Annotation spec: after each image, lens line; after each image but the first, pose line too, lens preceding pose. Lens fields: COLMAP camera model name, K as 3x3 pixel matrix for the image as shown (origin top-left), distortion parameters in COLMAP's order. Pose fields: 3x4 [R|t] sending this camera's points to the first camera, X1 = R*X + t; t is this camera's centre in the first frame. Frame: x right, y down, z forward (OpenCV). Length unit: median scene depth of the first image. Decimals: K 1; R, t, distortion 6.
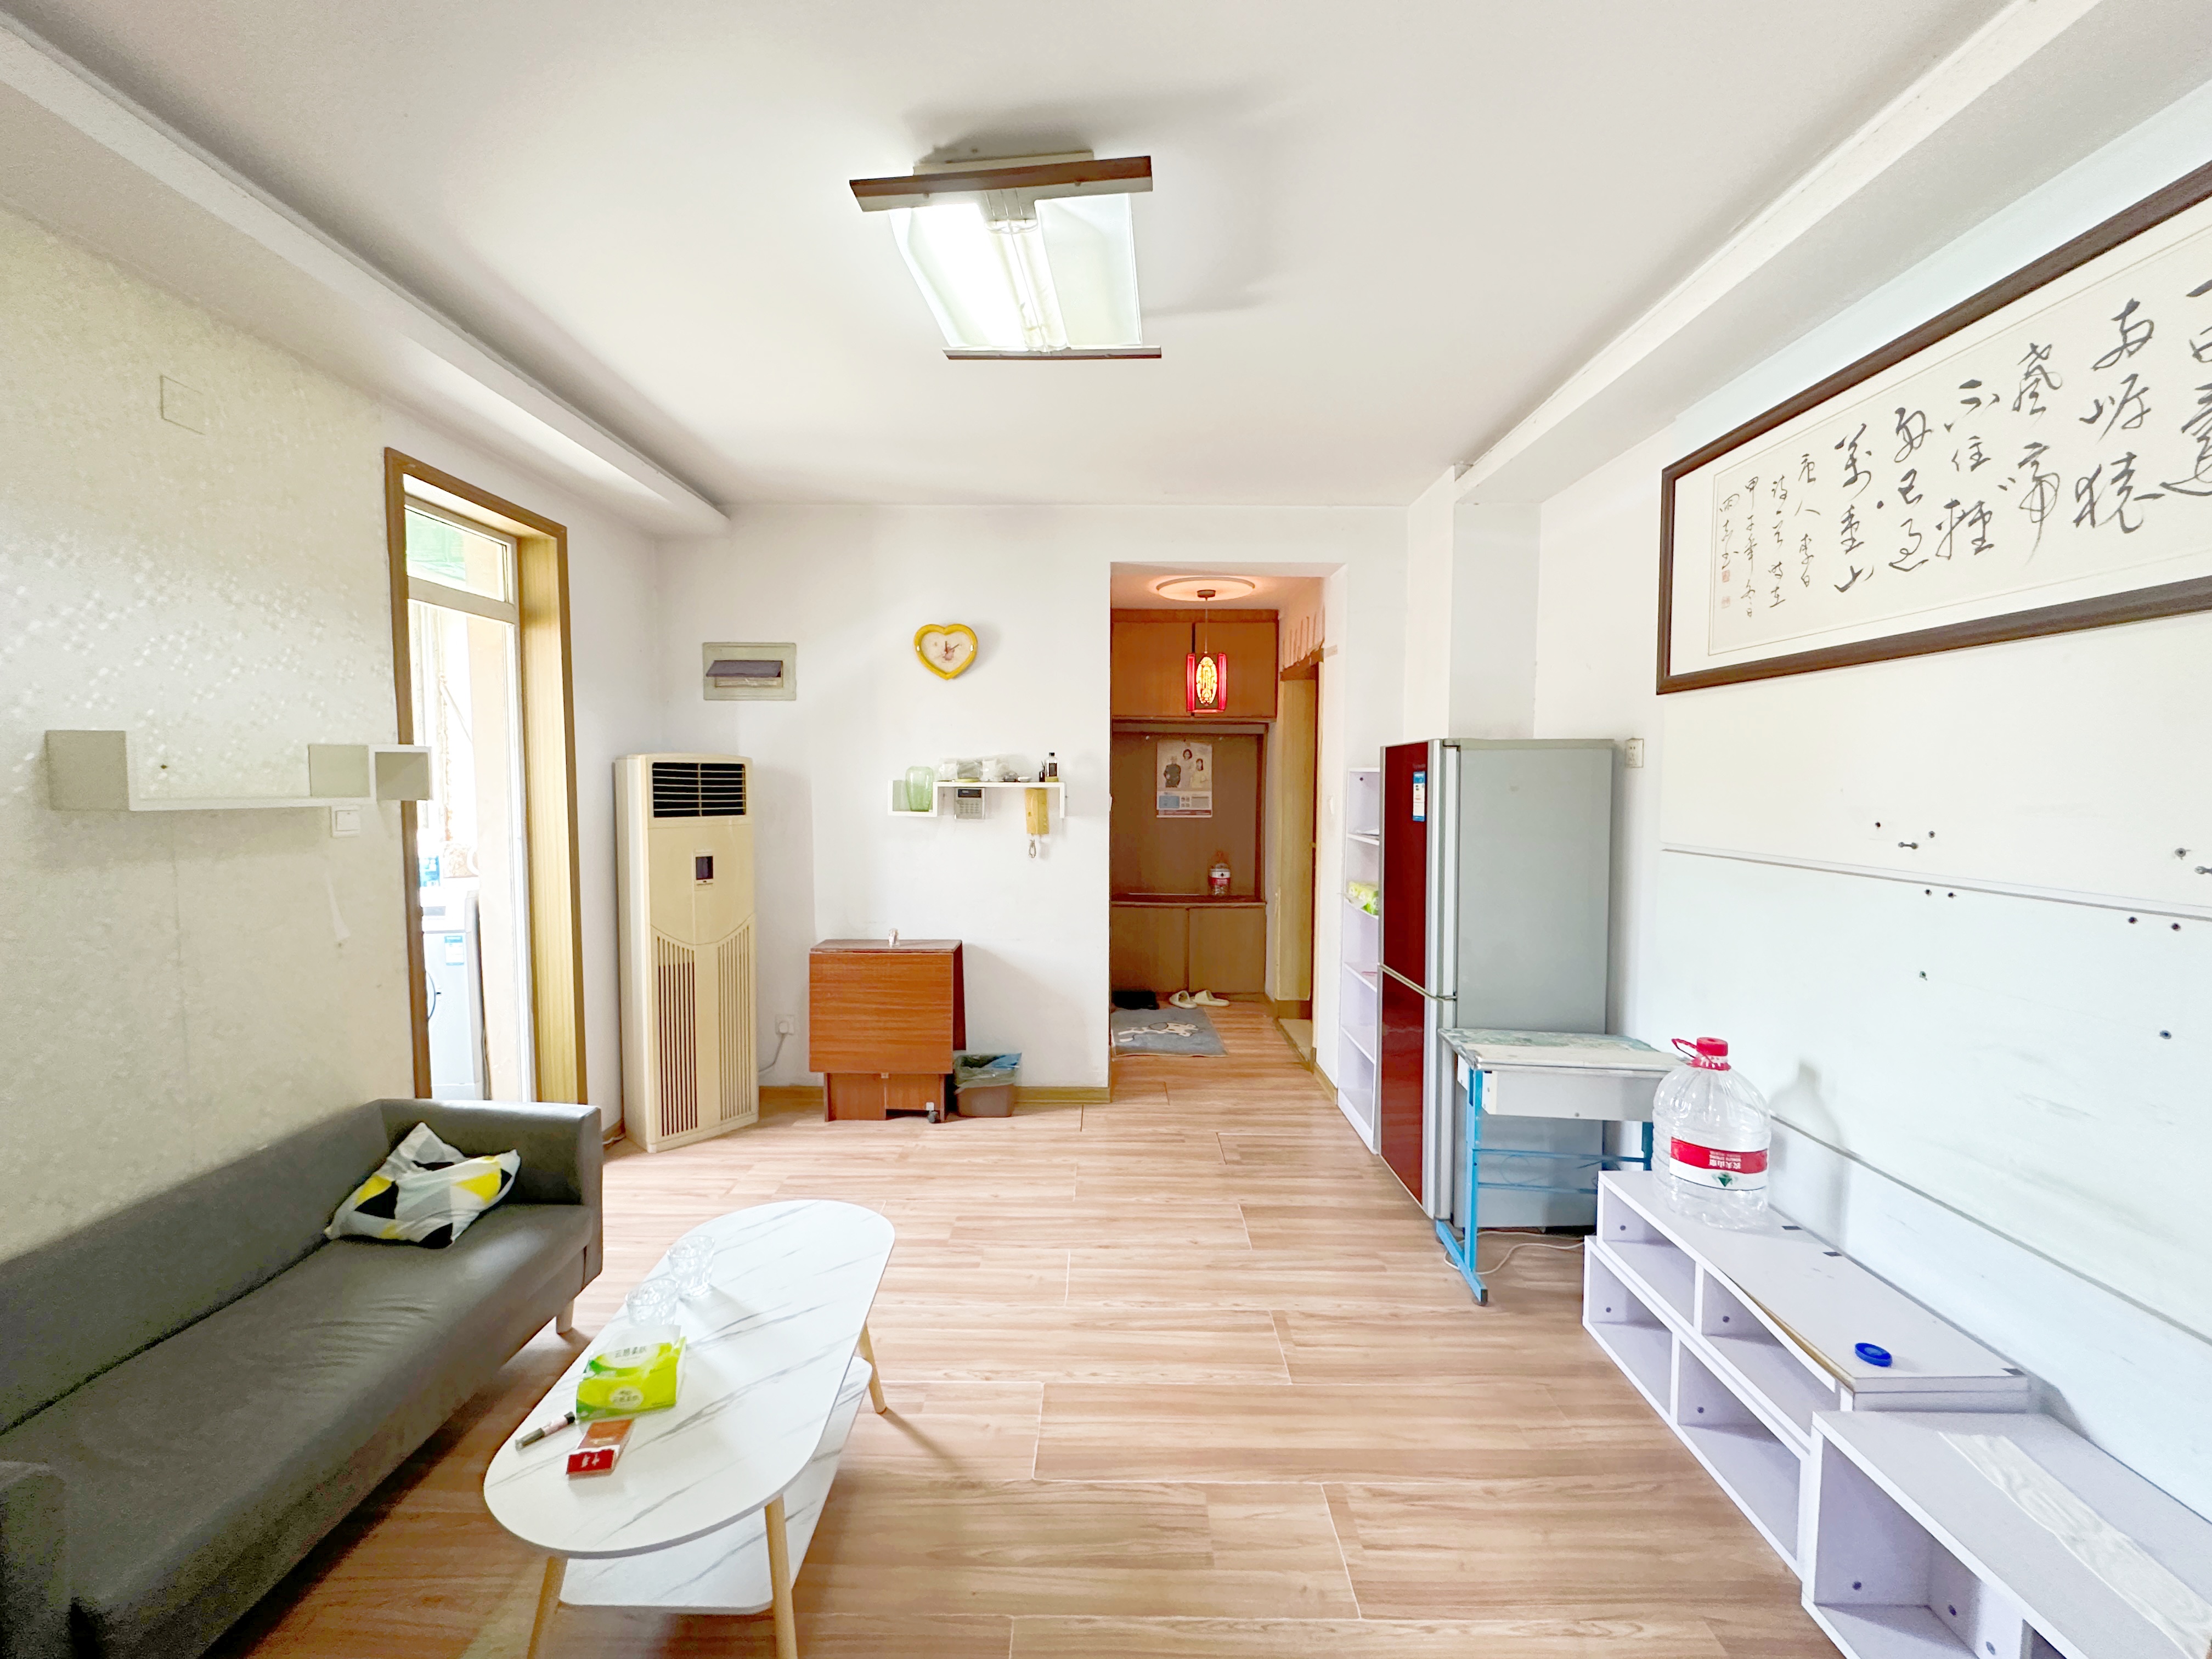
lens RADIAL K [[884.4, 0, 1104.3], [0, 884.4, 824.1], [0, 0, 1]] dist [-0.000896, 0.000136]
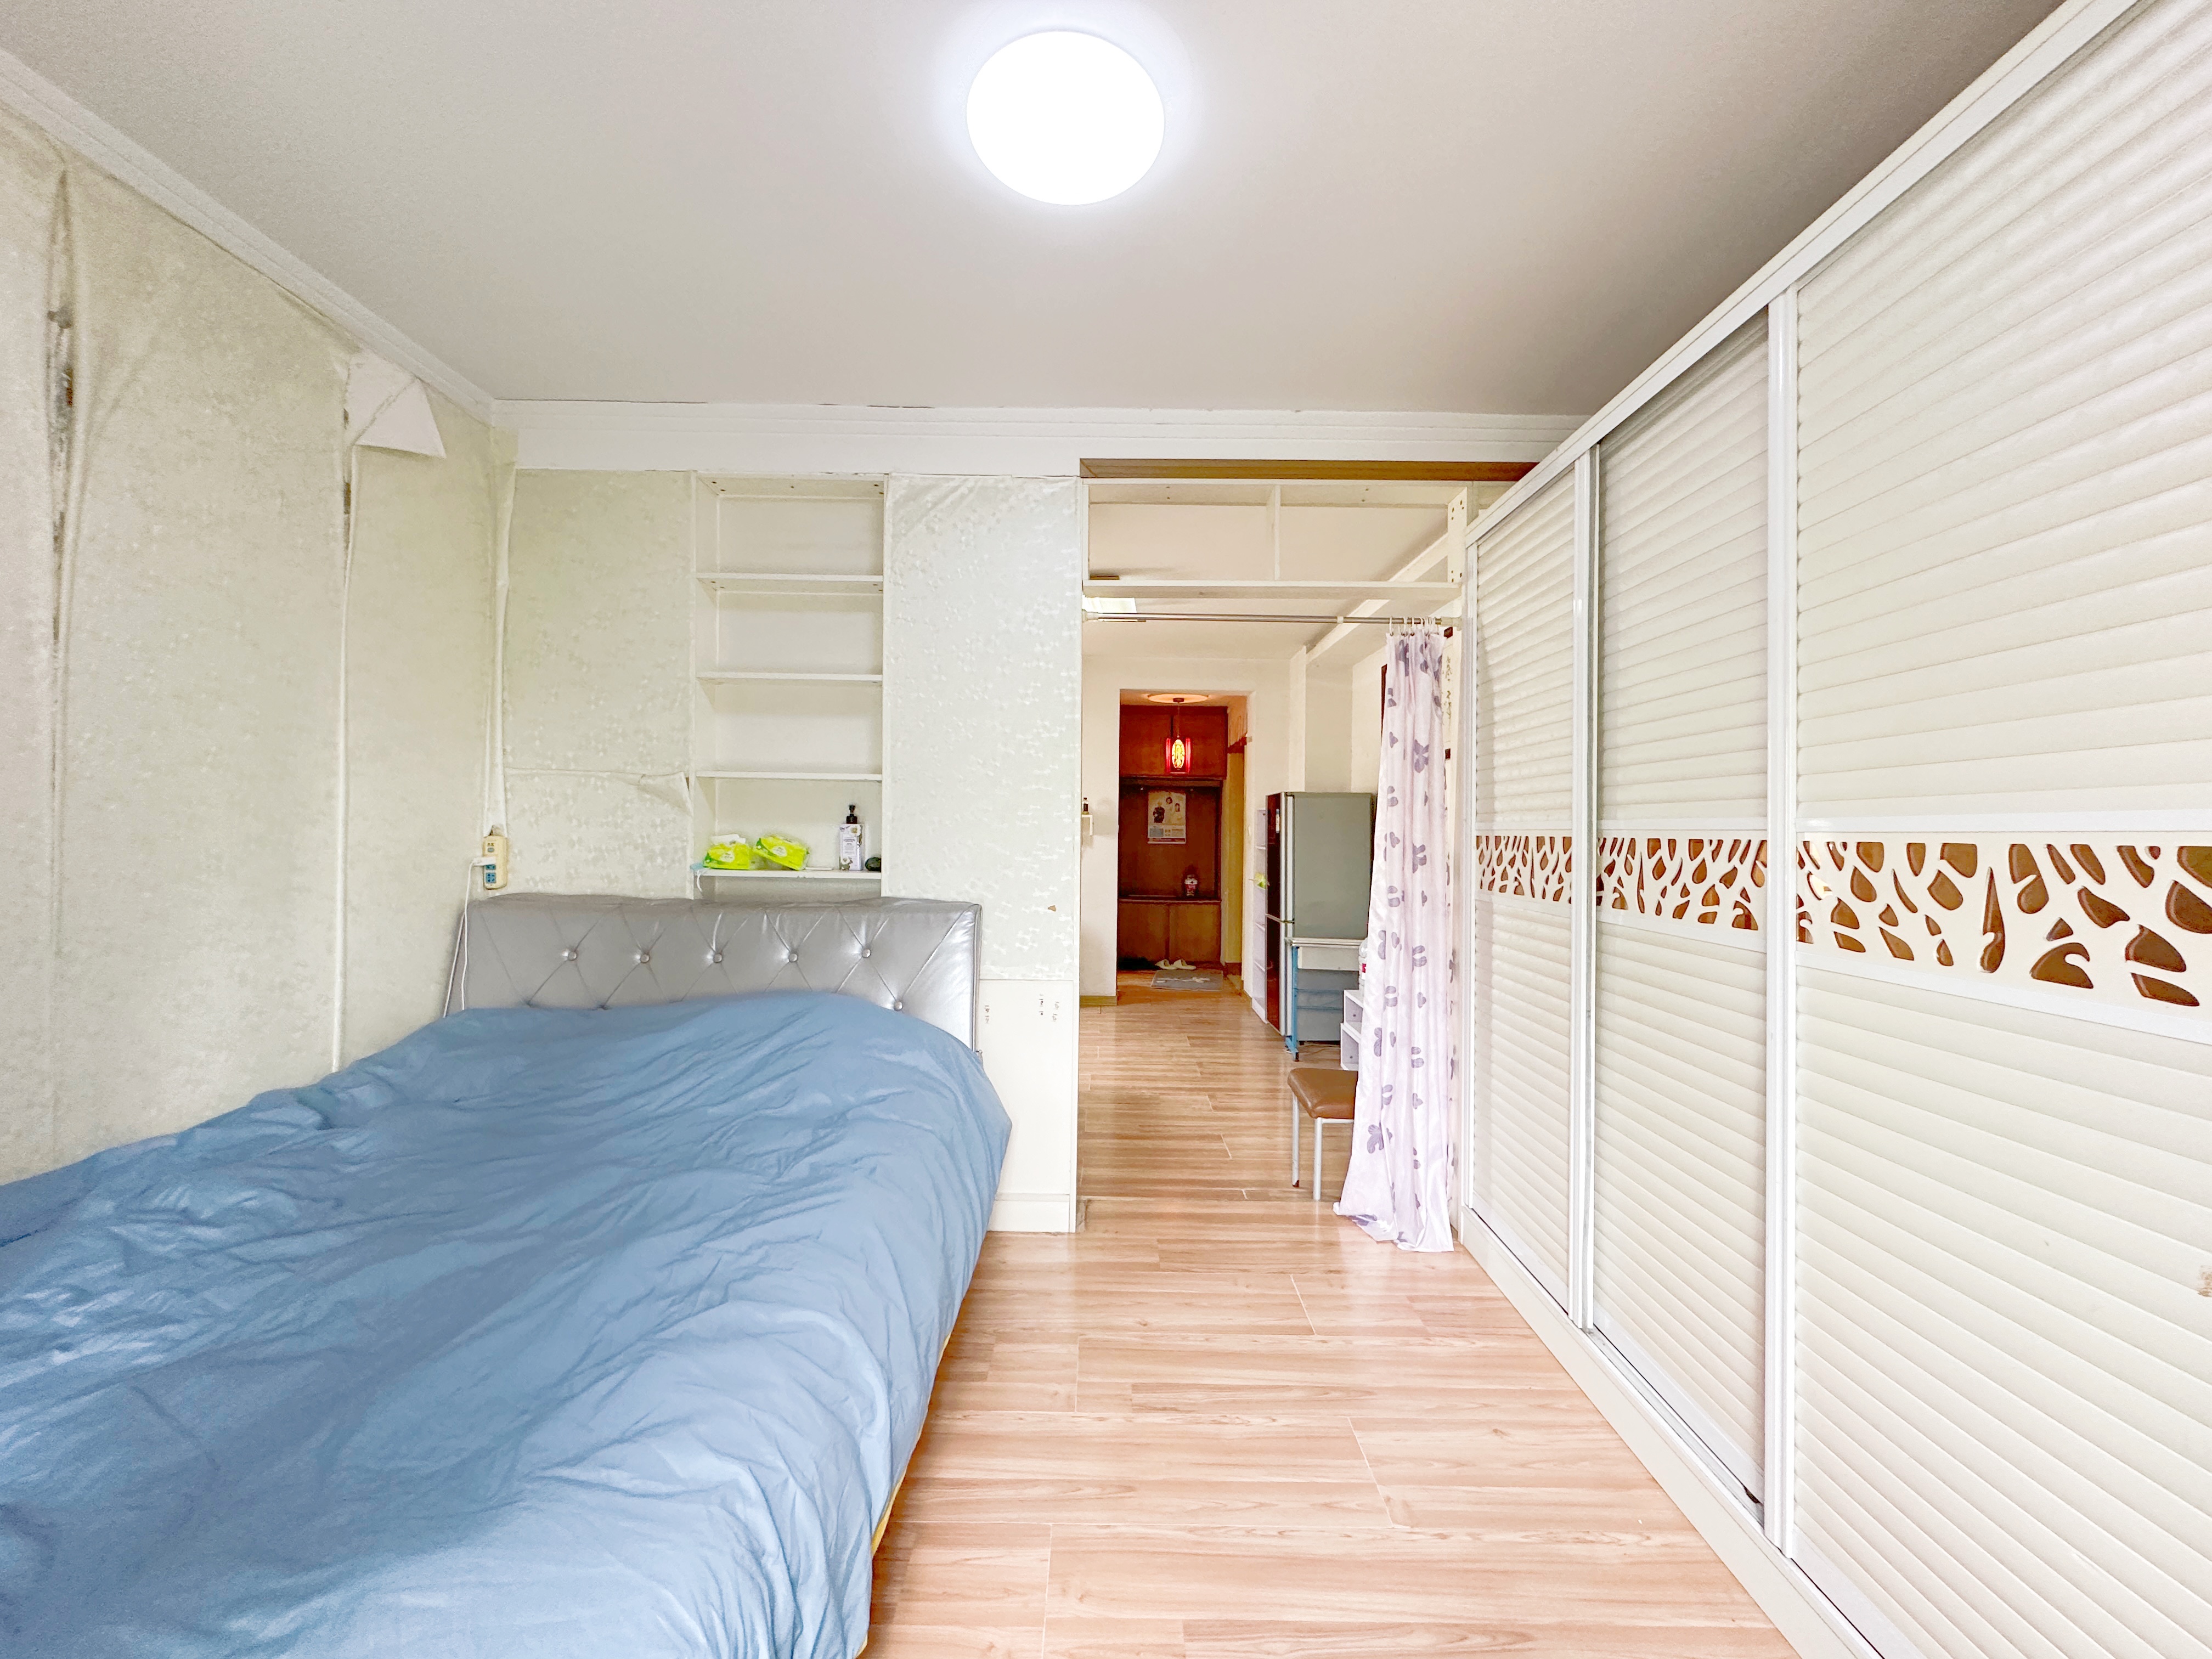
lens RADIAL K [[884.4, 0, 1106.8], [0, 884.4, 822.9], [0, 0, 1]] dist [-0.000896, 0.000136]
pose [[0.999942, 0.009510, 0.005007, -0.023091], [-0.009210, 0.998340, -0.056861, 0.061642], [-0.005540, 0.056812, 0.998370, -0.668801]]
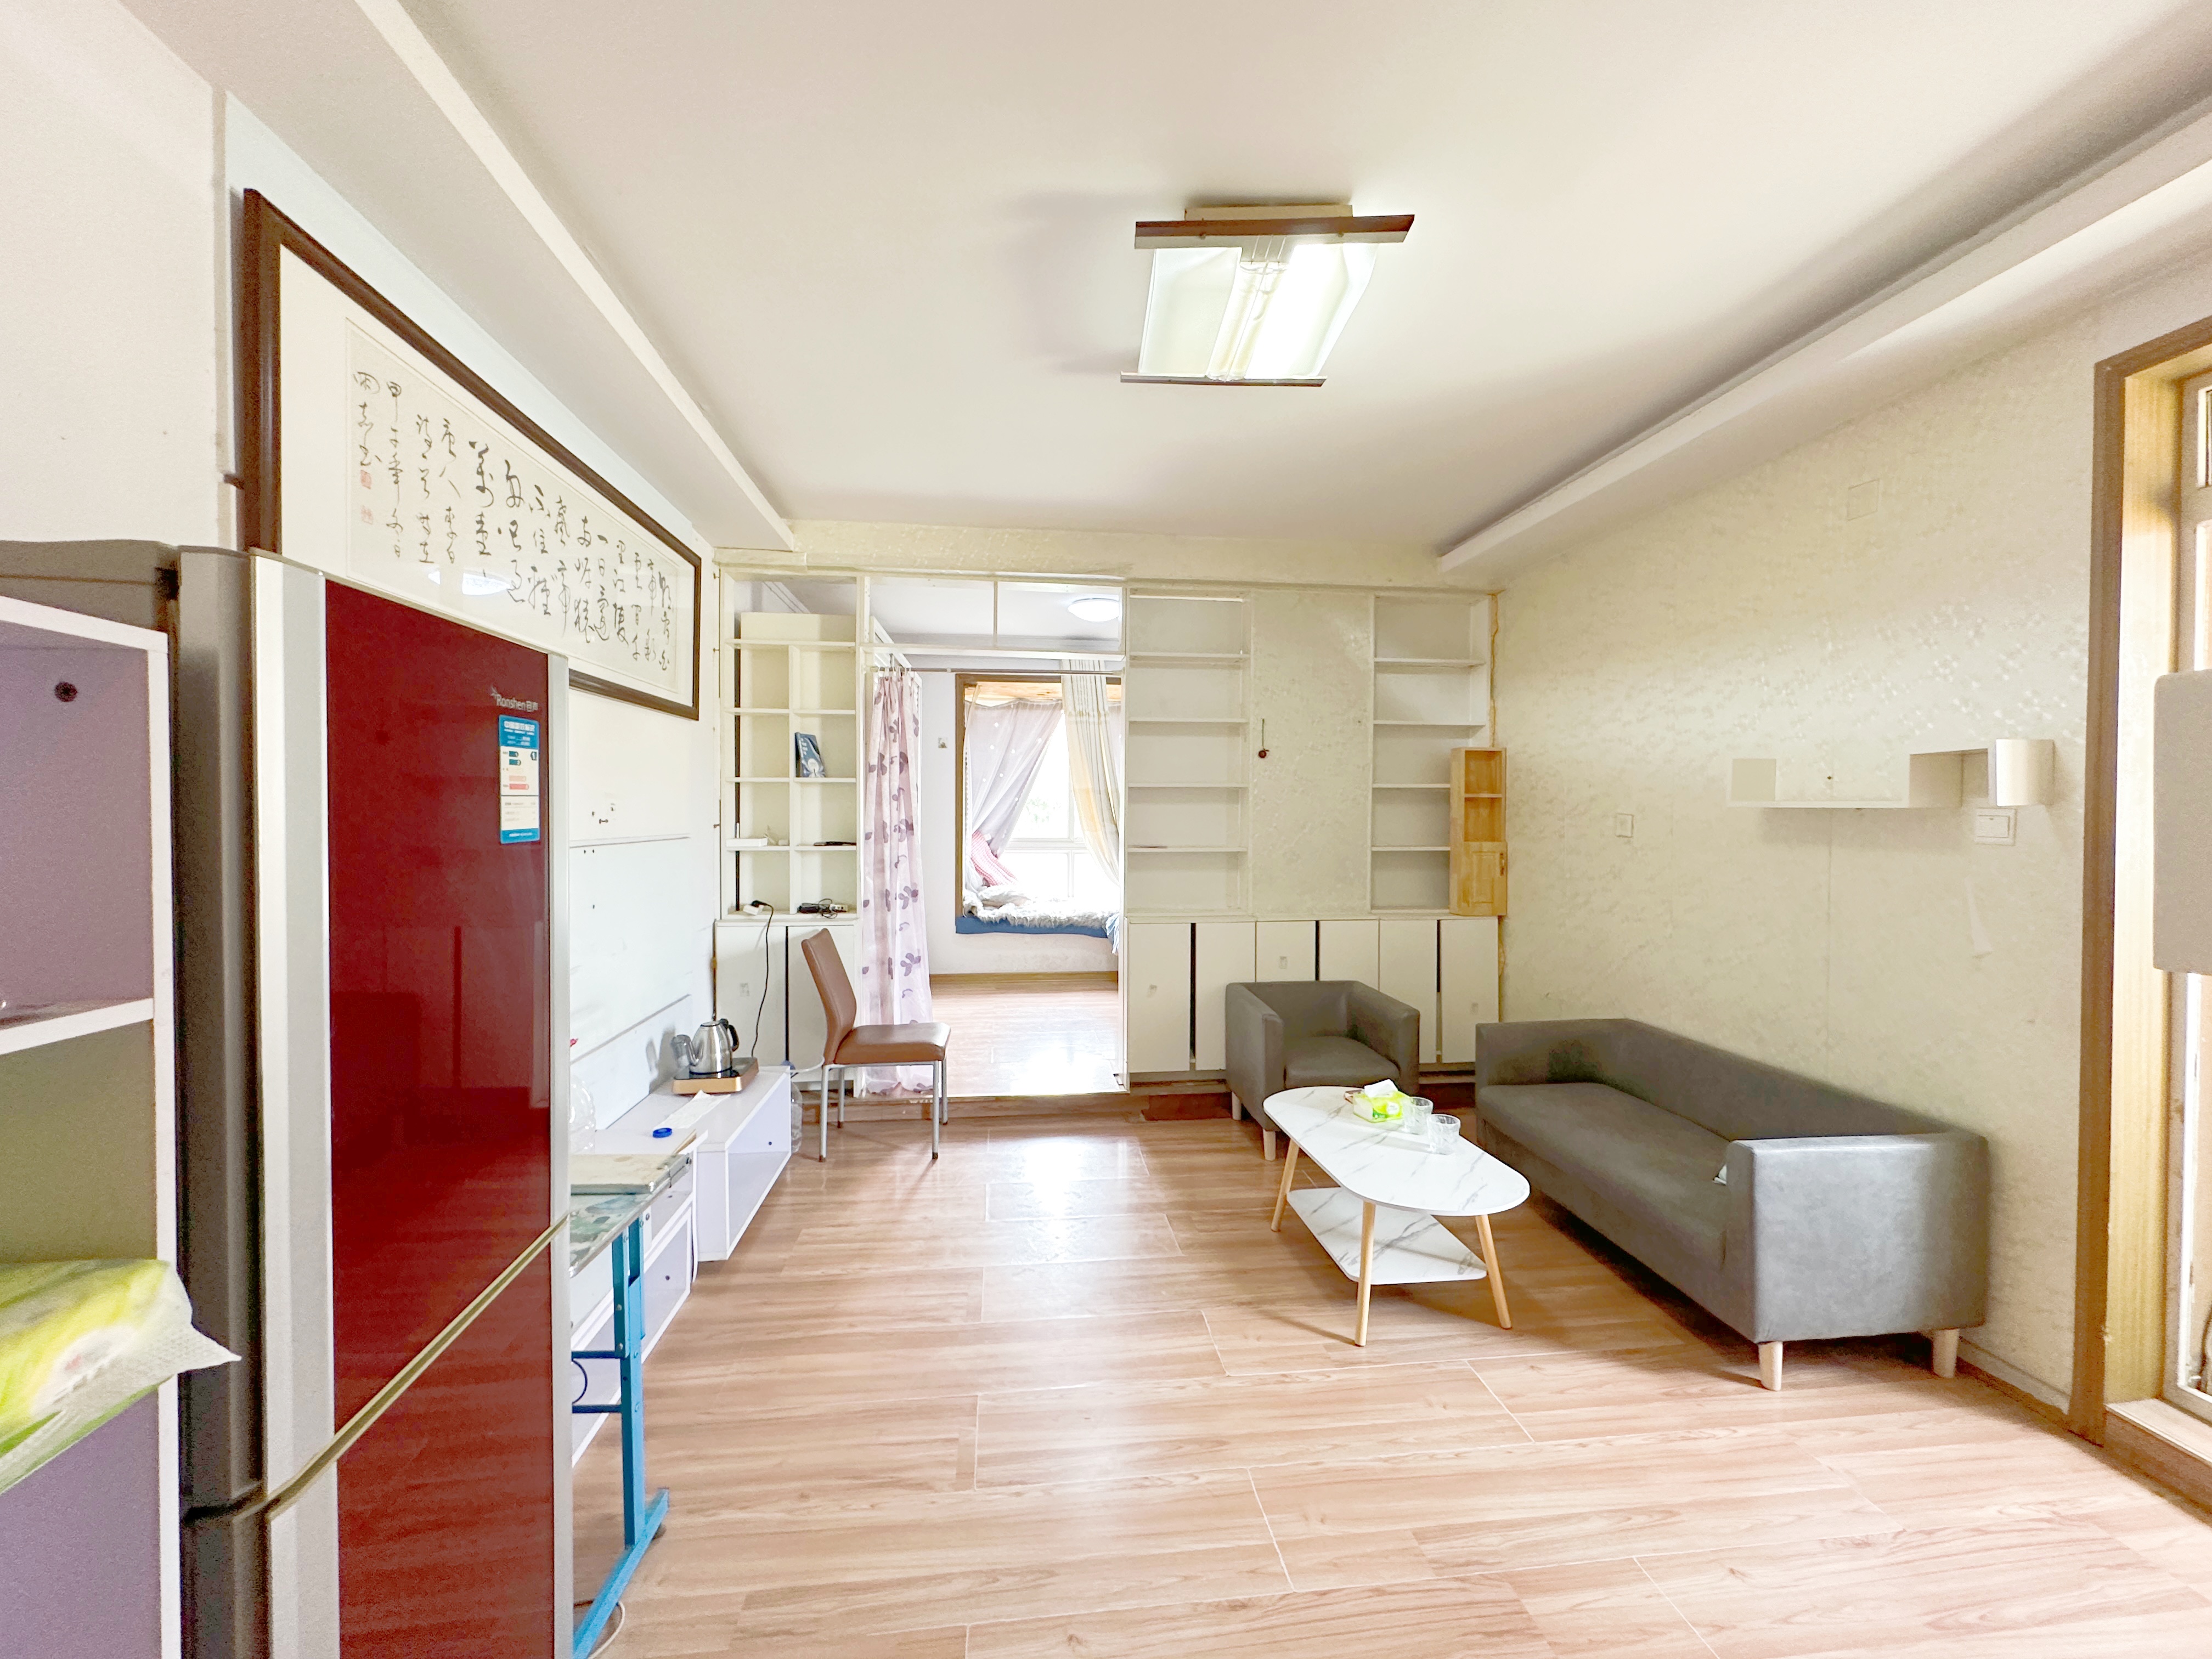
lens RADIAL K [[884.4, 0, 1106.4], [0, 884.4, 822.4], [0, 0, 1]] dist [-0.000896, 0.000136]
pose [[-0.992842, -0.007298, -0.119209, 0.089445], [-0.015047, 0.997821, 0.064234, -0.026635], [0.118480, 0.065568, -0.990789, 0.899575]]
